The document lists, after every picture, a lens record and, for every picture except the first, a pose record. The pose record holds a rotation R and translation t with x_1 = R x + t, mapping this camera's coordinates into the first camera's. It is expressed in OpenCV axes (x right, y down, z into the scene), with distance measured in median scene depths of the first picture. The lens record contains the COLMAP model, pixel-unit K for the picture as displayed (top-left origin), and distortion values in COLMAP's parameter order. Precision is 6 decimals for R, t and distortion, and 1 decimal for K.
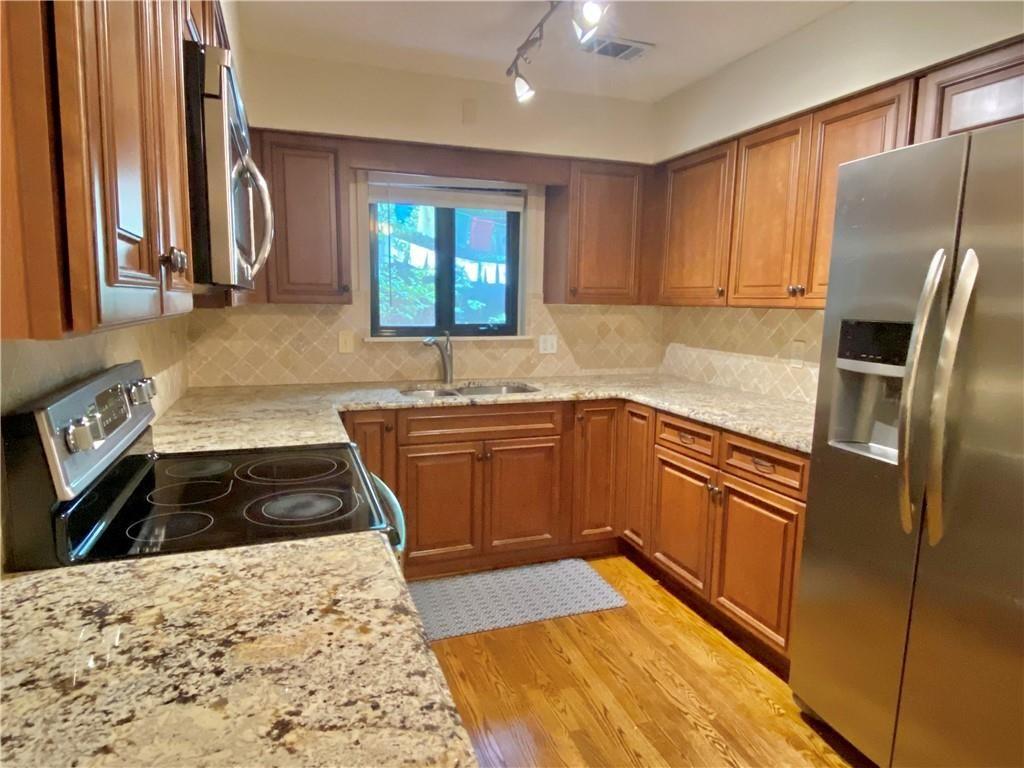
lens RADIAL K [[597.8, 0, 507.9], [0, 597.8, 381.2], [0, 0, 1]] dist [0.068834, -0.065954]
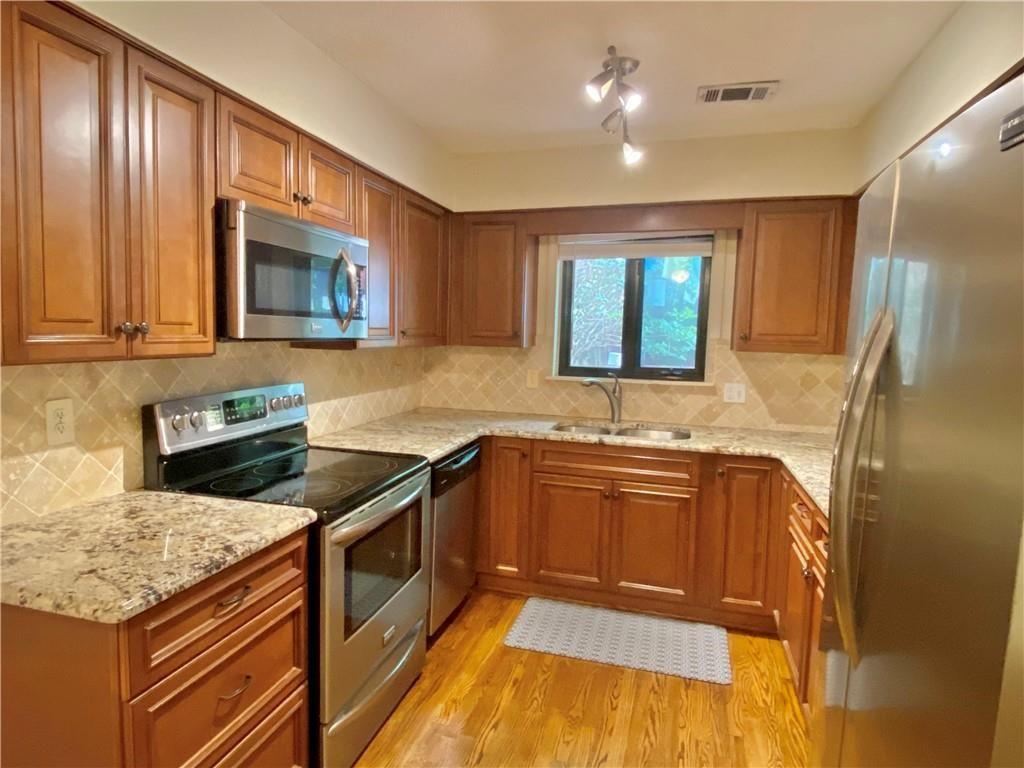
lens RADIAL K [[597.8, 0, 507.9], [0, 597.8, 381.2], [0, 0, 1]] dist [0.068834, -0.065954]
pose [[0.812308, 0.056079, -0.580526, 0.400553], [-0.091776, 0.995256, -0.032277, -0.020935], [0.575962, 0.079498, 0.813602, 0.031126]]
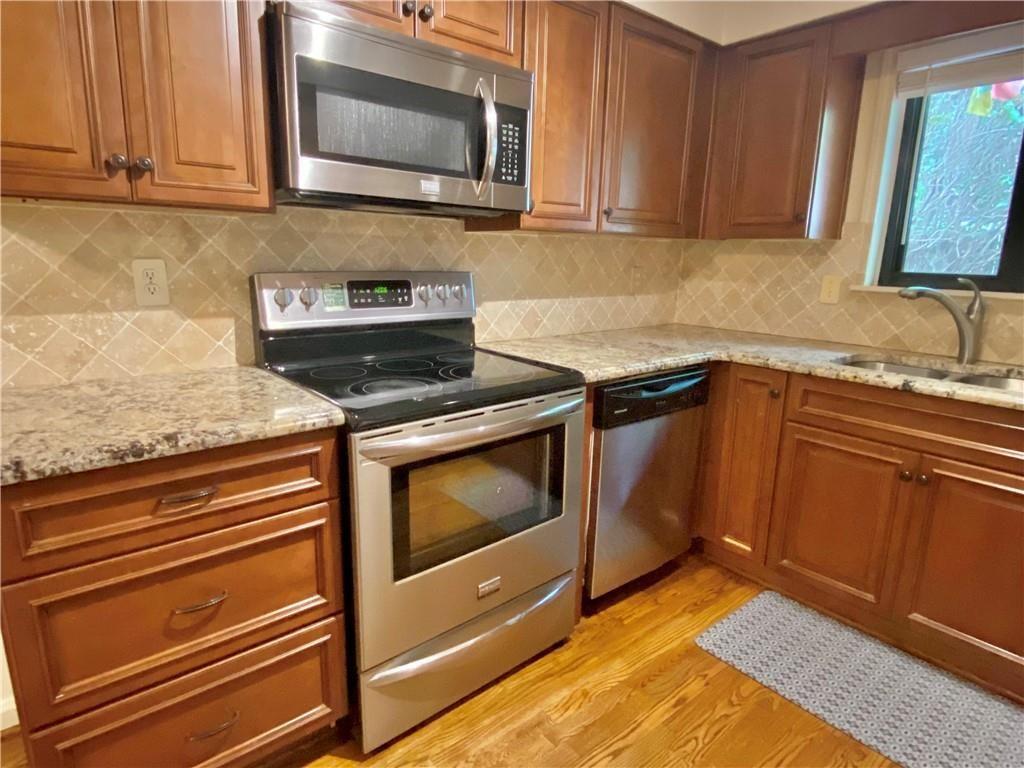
lens RADIAL K [[577.5, 0, 512.0], [0, 577.5, 384.0], [0, 0, 1]] dist [0.054133, -0.049375]
pose [[0.343769, 0.199049, -0.917716, 0.353039], [-0.144891, 0.976817, 0.157593, -0.004636], [0.927809, 0.078793, 0.364640, 0.367449]]
